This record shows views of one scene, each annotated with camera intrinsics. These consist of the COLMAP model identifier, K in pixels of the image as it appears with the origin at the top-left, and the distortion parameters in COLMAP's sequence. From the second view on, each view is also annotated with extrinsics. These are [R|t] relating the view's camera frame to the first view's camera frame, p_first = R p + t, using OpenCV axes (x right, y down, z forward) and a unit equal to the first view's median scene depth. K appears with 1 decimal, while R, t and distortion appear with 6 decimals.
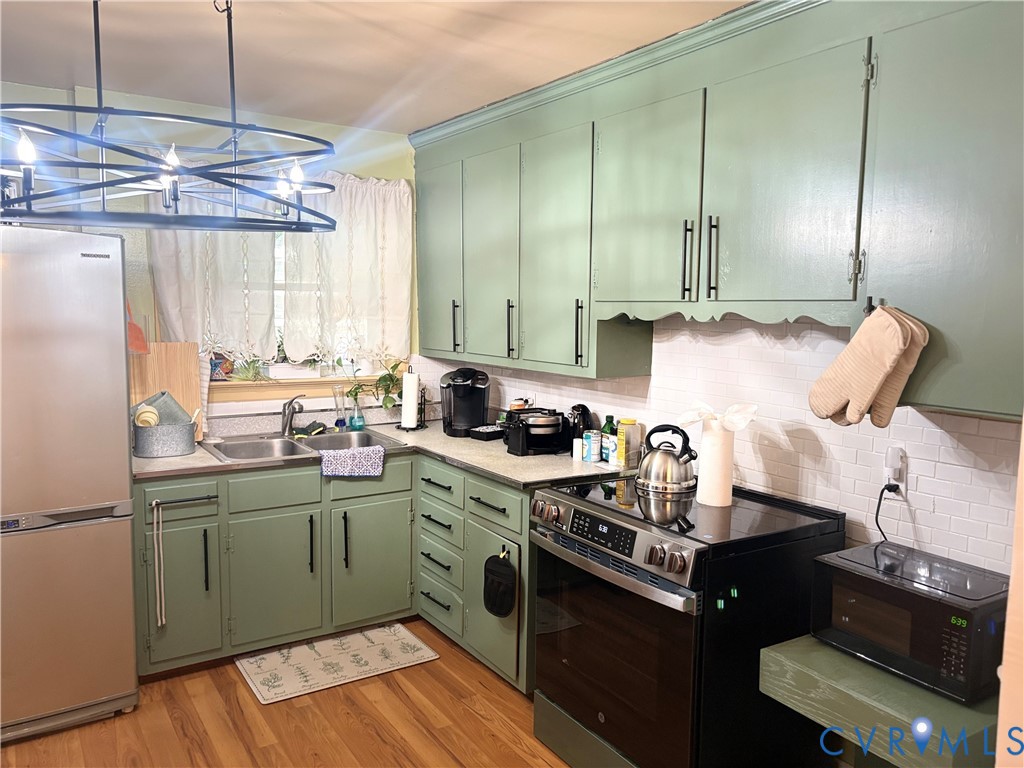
lens RADIAL K [[779.3, 0, 508.3], [0, 779.3, 390.5], [0, 0, 1]] dist [0.037475, -0.038362]
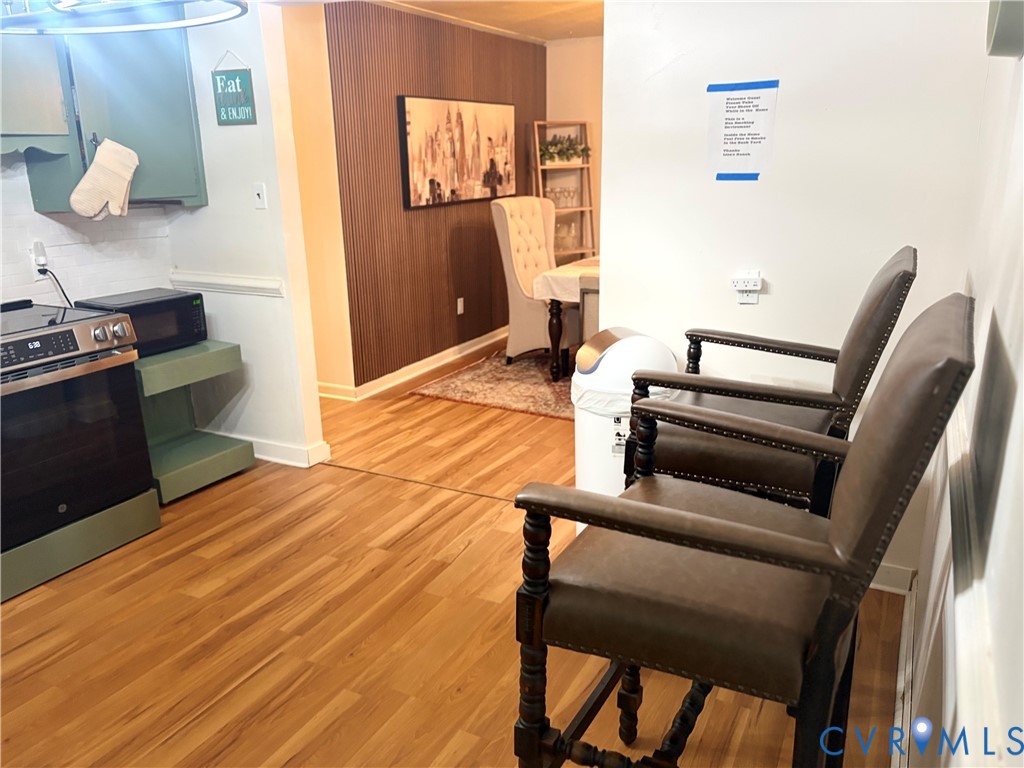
lens RADIAL K [[779.3, 0, 514.8], [0, 779.3, 381.5], [0, 0, 1]] dist [0.037475, -0.038362]
pose [[-0.495127, -0.244497, 0.833709, -0.933091], [0.104168, 0.935959, 0.336348, -0.064372], [-0.862554, 0.253381, -0.437949, 0.729348]]
